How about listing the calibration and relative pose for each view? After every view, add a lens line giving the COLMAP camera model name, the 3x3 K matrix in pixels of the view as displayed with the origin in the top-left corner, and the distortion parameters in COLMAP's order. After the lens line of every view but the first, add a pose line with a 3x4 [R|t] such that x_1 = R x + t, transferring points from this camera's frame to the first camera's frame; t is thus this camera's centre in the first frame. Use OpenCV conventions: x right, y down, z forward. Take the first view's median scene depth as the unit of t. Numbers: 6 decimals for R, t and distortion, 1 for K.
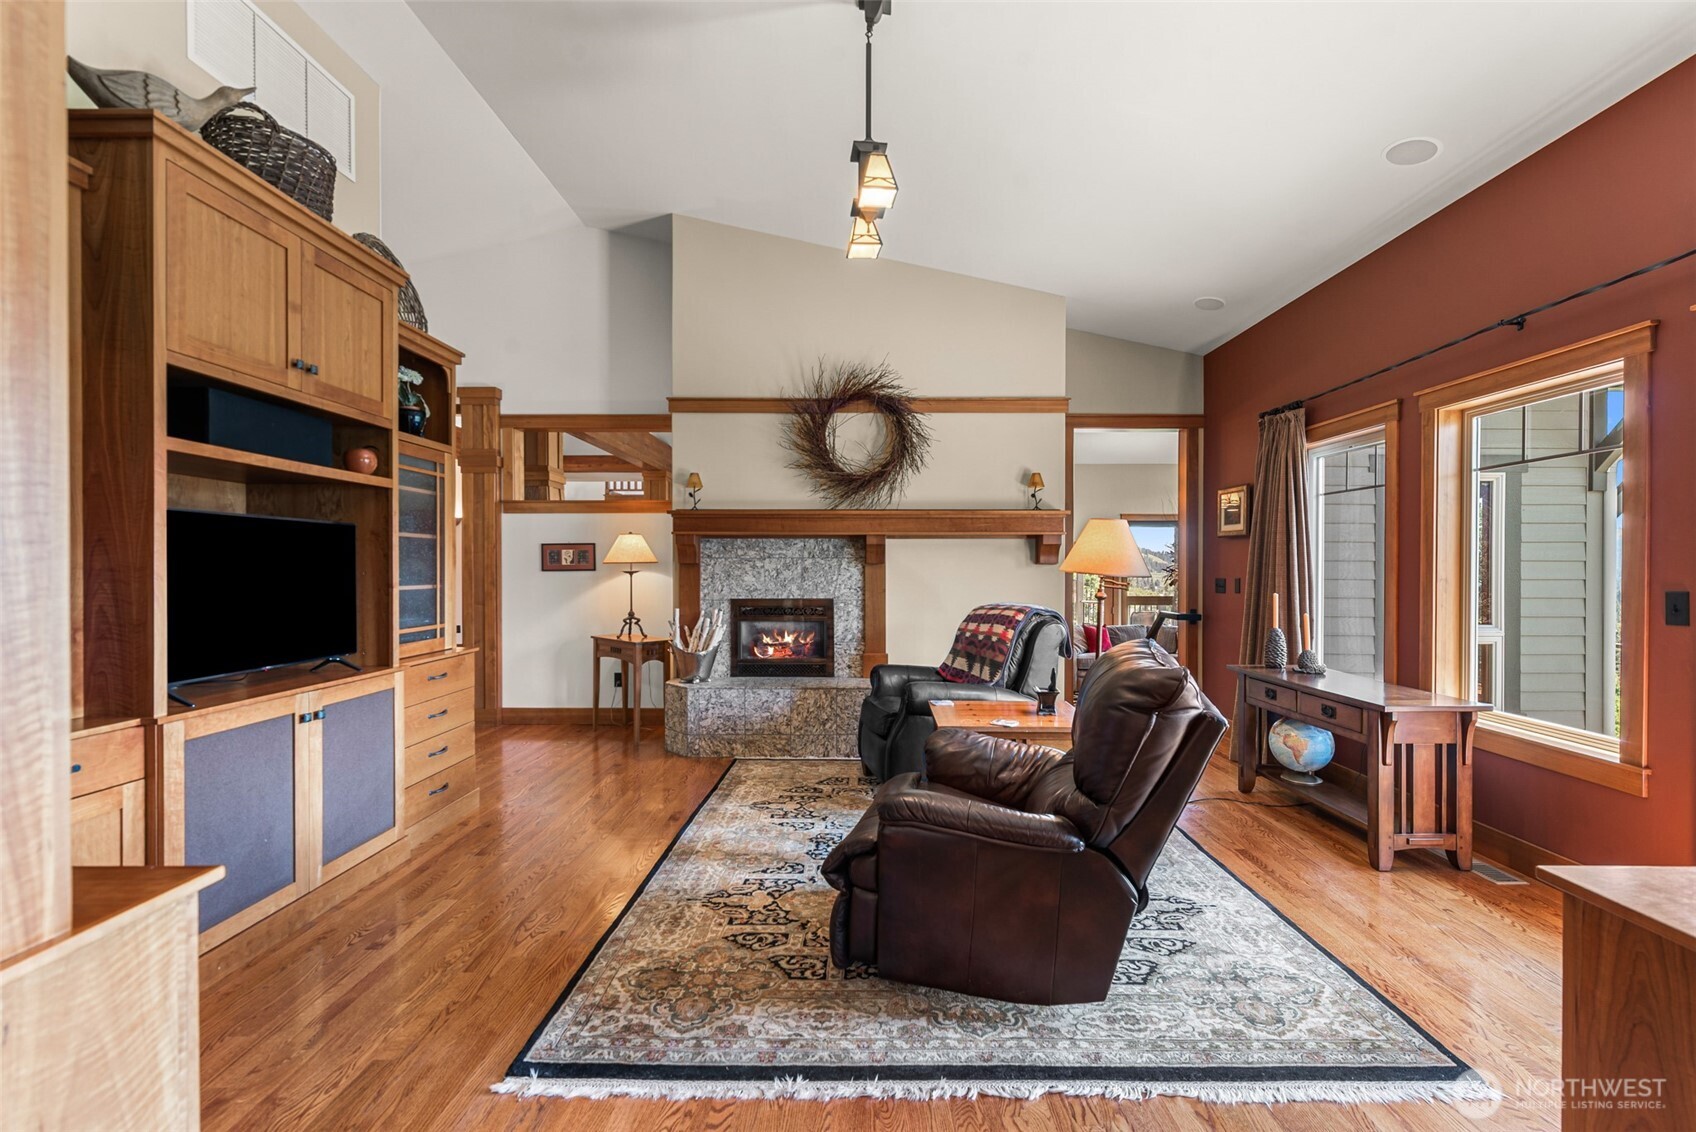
lens RADIAL K [[738.8, 0, 859.3], [0, 738.8, 573.8], [0, 0, 1]] dist [0.000473, -0.001289]
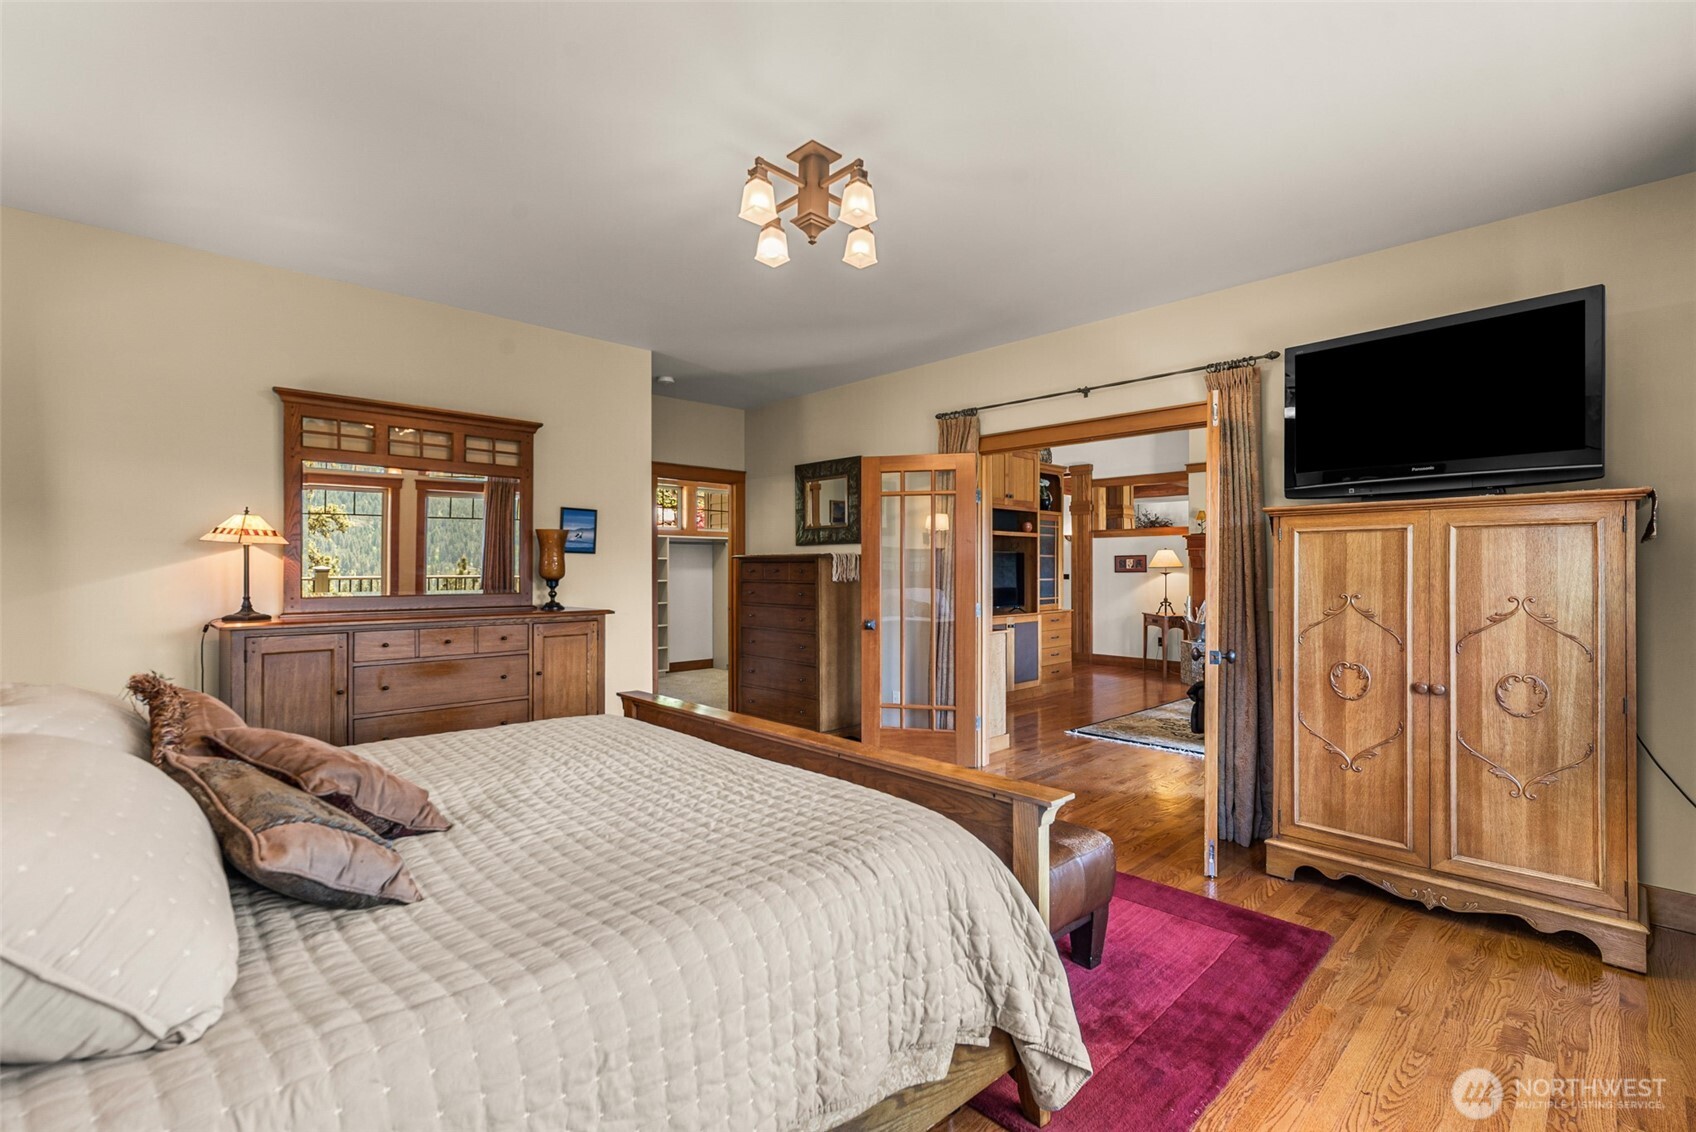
lens RADIAL K [[738.8, 0, 853.5], [0, 738.8, 569.5], [0, 0, 1]] dist [0.000473, -0.001289]
pose [[0.696667, 0.000004, -0.717395, 0.557252], [-0.006396, 0.999960, -0.006205, 0.005938], [0.717366, 0.008911, 0.696639, -0.910659]]
